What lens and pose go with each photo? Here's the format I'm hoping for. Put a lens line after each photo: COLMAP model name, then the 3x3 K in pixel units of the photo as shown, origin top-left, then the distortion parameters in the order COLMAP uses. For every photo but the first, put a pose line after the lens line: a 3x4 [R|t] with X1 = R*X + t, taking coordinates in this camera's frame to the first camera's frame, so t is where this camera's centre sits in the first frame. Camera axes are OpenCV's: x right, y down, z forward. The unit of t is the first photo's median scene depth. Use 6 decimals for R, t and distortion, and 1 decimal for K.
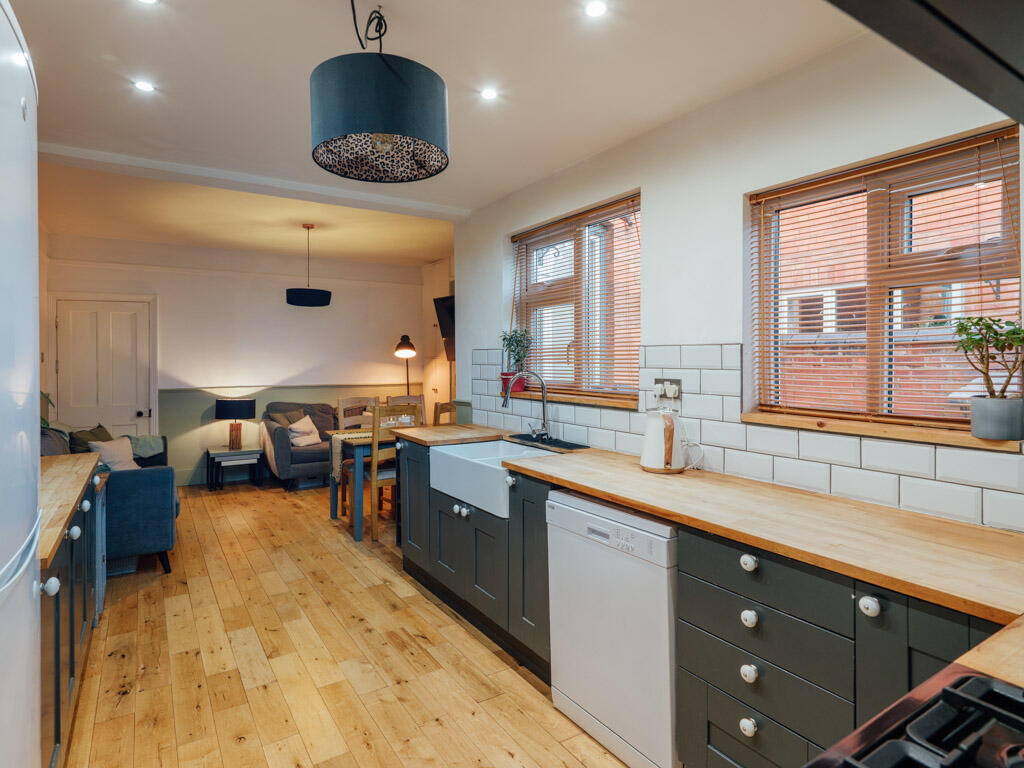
lens RADIAL K [[558.9, 0, 511.7], [0, 558.9, 374.1], [0, 0, 1]] dist [0.001015, -0.004349]
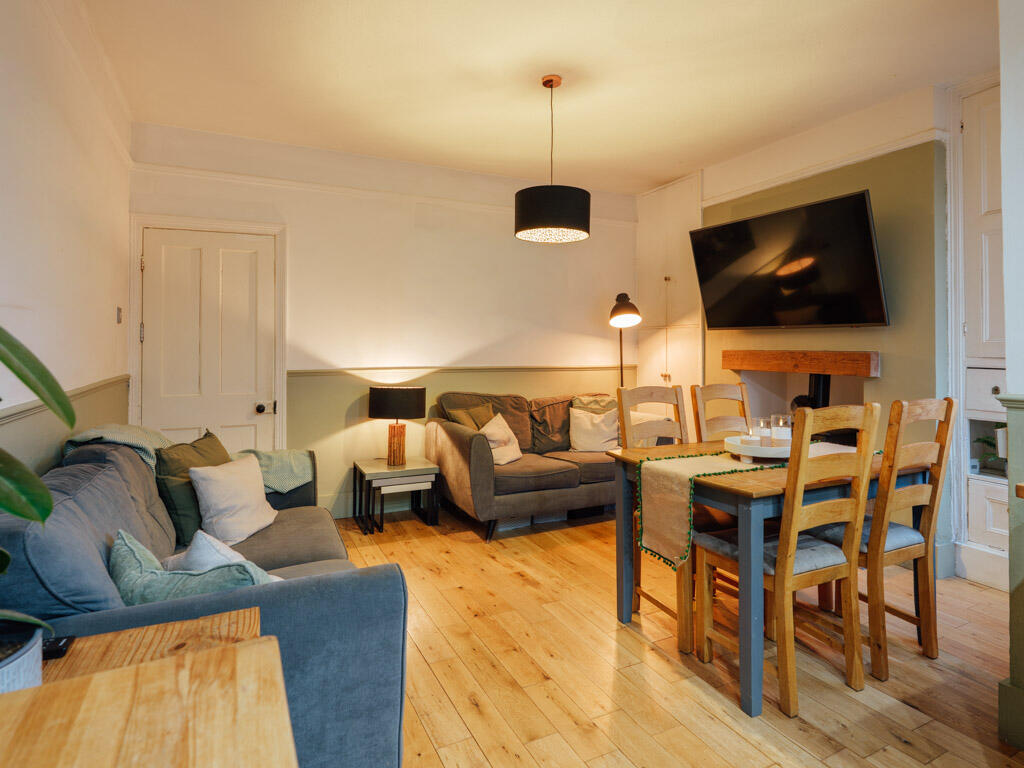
lens RADIAL K [[558.9, 0, 500.1], [0, 558.9, 354.1], [0, 0, 1]] dist [0.001015, -0.004349]
pose [[0.991794, 0.002529, -0.127822, -0.300254], [-0.004770, 0.999840, -0.017231, 0.017733], [0.127758, 0.017700, 0.991647, 0.384470]]
